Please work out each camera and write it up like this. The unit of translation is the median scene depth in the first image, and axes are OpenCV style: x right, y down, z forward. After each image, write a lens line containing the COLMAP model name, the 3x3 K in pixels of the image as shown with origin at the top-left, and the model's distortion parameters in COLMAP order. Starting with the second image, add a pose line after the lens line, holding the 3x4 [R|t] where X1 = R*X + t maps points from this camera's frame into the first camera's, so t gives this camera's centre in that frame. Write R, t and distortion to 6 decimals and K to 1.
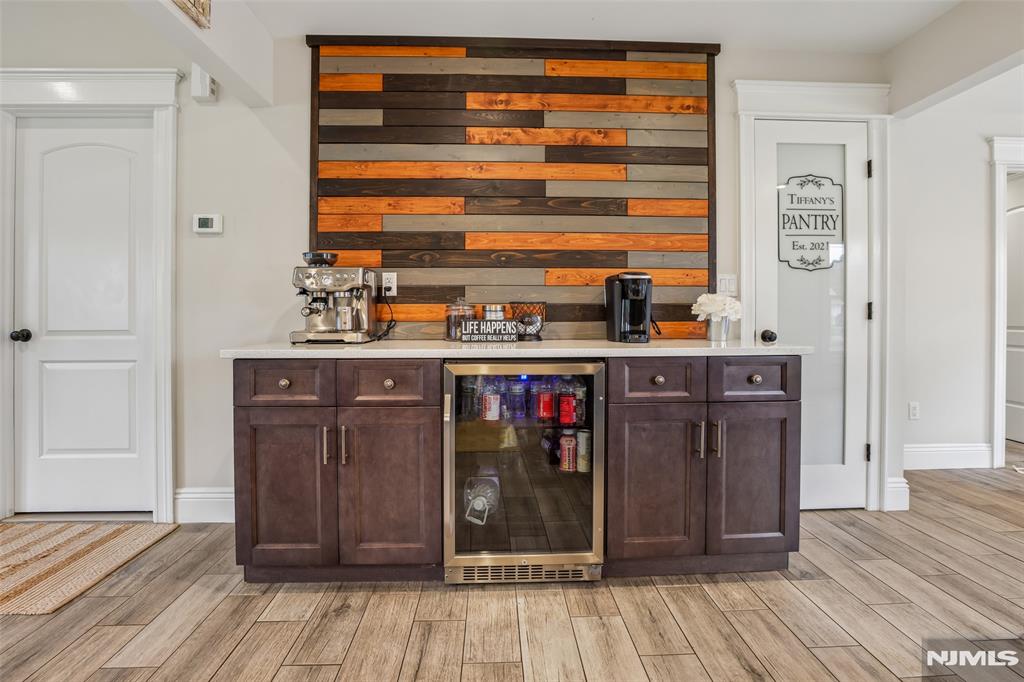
lens RADIAL K [[475.7, 0, 514.5], [0, 475.7, 314.3], [0, 0, 1]] dist [-0.057173, 0.023011]
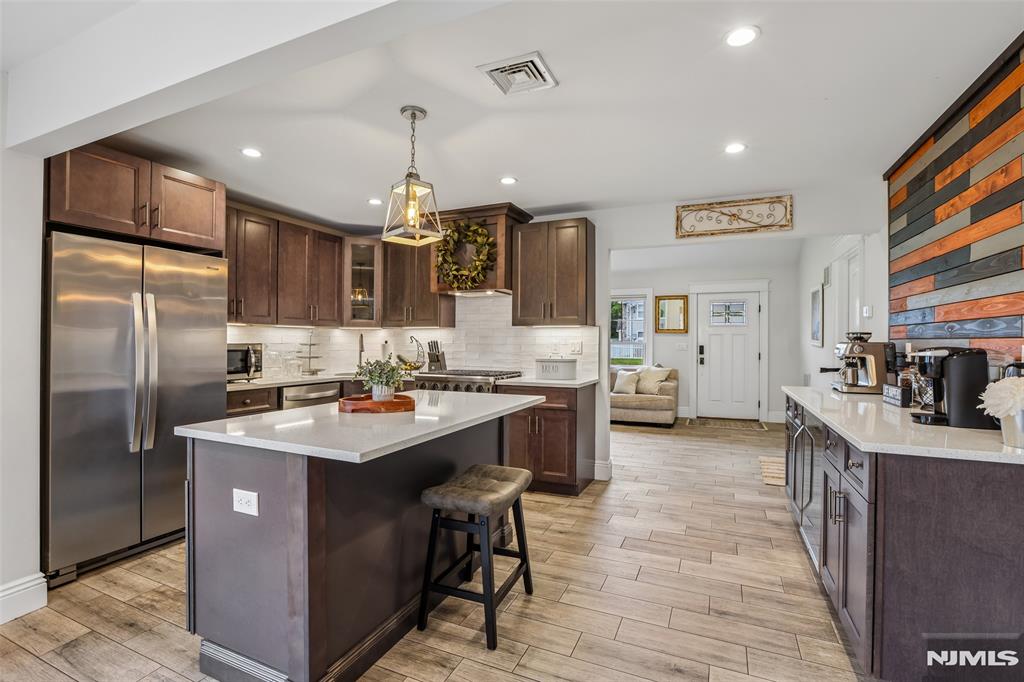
lens RADIAL K [[473.9, 0, 512.0], [0, 473.9, 341.0], [0, 0, 1]] dist [-0.054721, 0.021533]
pose [[-0.445173, -0.000436, -0.895445, 1.286893], [-0.007046, 0.999971, 0.003016, -0.088777], [0.895417, 0.007652, -0.445163, 0.598055]]
